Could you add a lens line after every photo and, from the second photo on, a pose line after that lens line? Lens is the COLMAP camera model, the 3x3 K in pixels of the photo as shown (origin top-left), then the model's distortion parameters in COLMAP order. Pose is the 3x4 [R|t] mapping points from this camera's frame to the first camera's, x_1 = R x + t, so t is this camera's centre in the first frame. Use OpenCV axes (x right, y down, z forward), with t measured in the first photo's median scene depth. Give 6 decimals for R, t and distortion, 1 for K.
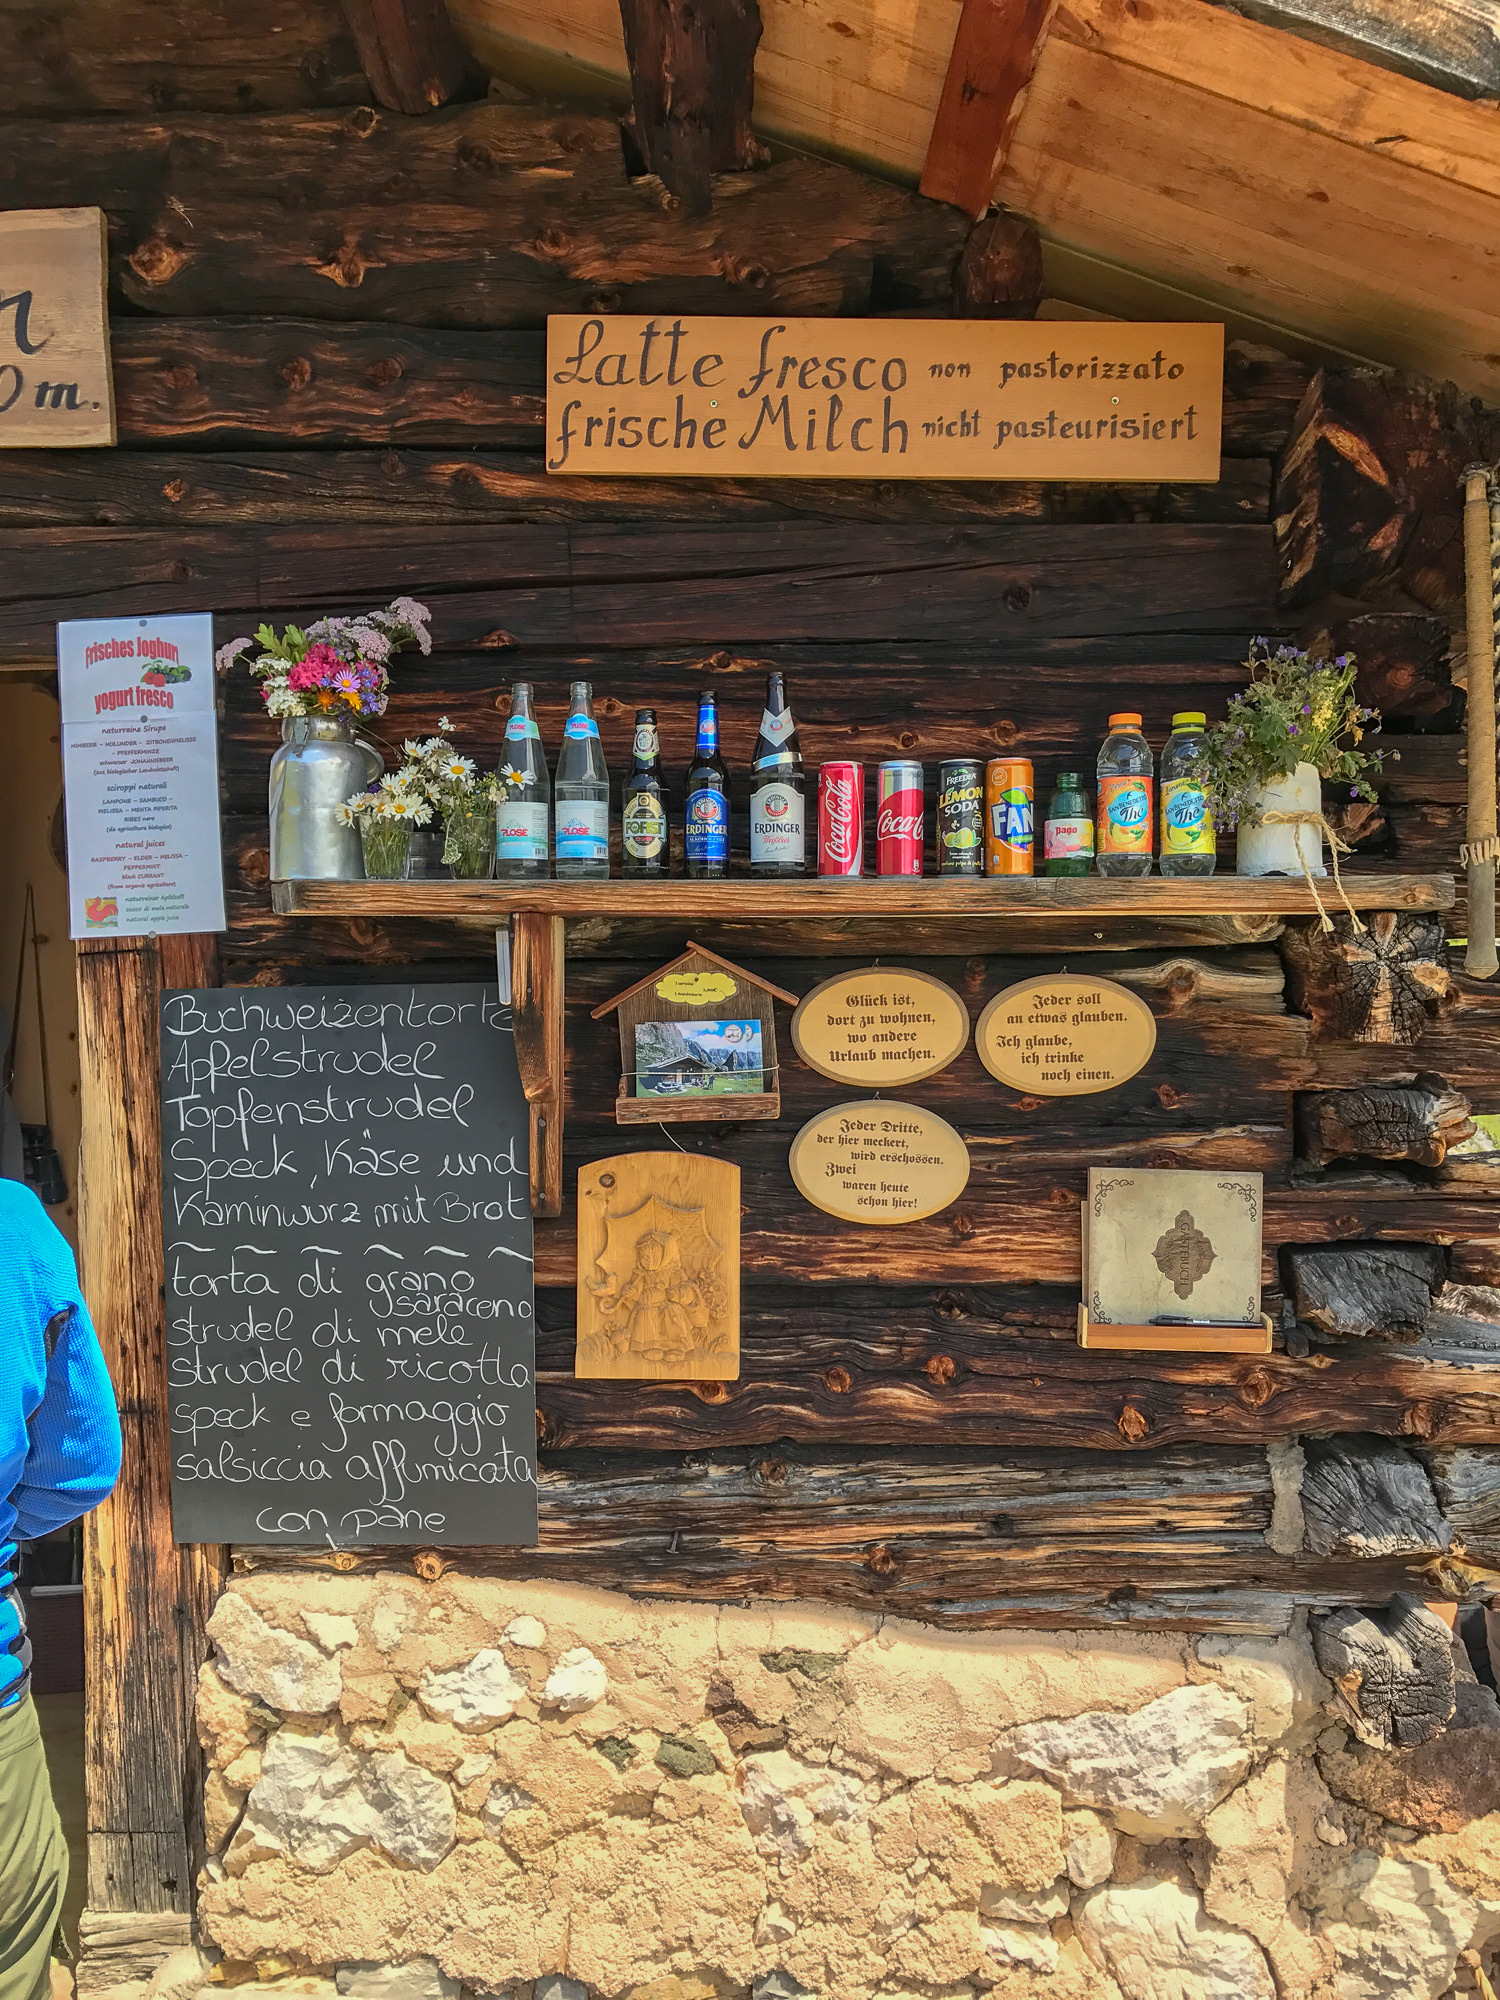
lens RADIAL K [[1643.0, 0, 750.0], [0, 1643.0, 1000.0], [0, 0, 1]] dist [0.039004, -0.001544]
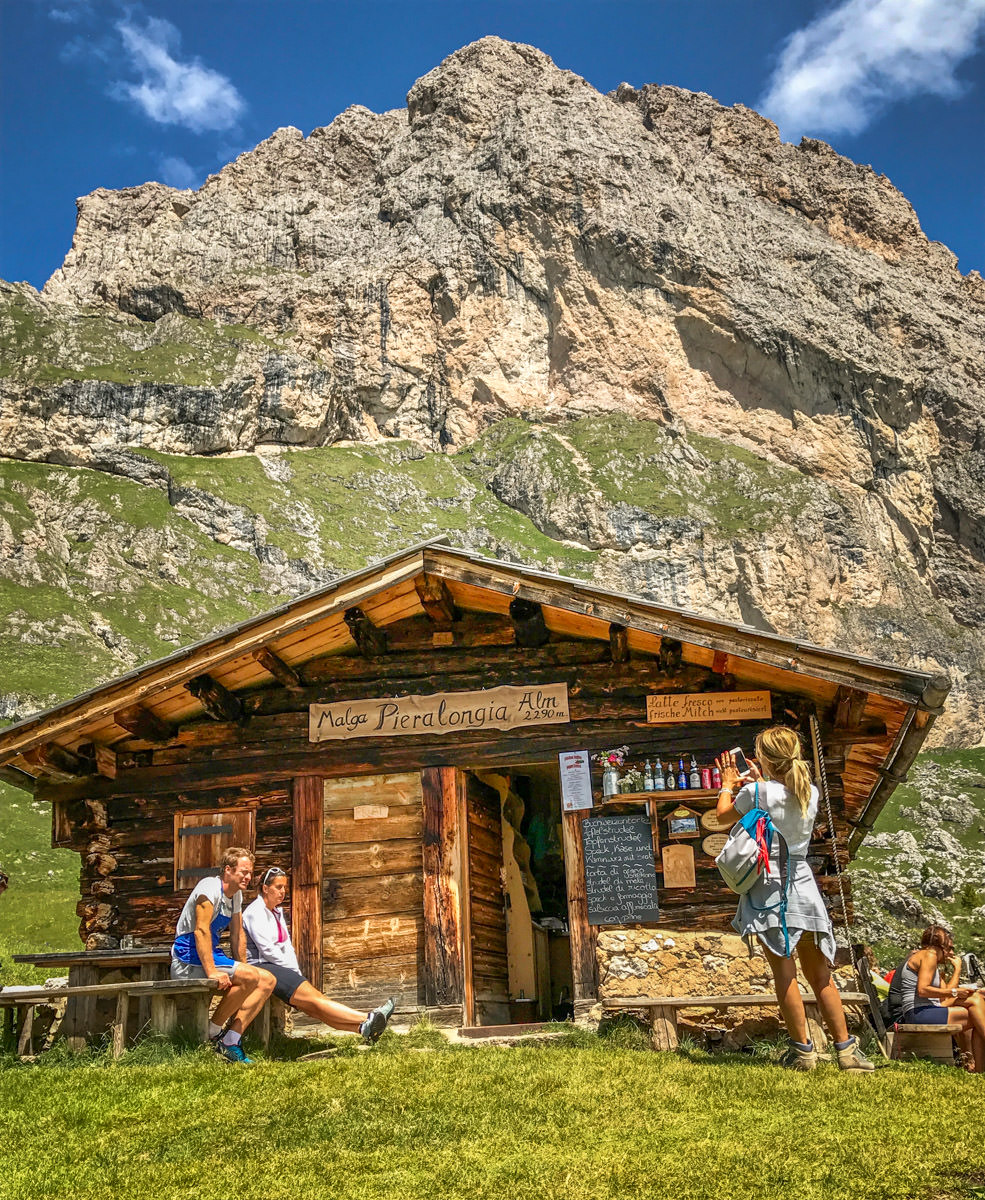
lens RADIAL K [[1262.5, 0, 493.3], [0, 1262.5, 641.7], [0, 0, 1]] dist [0.145809, -0.484053]
pose [[0.991530, -0.062737, -0.113722, -0.139098], [0.024285, 0.949710, -0.312189, 0.751318], [0.127589, 0.306783, 0.943189, -3.216004]]
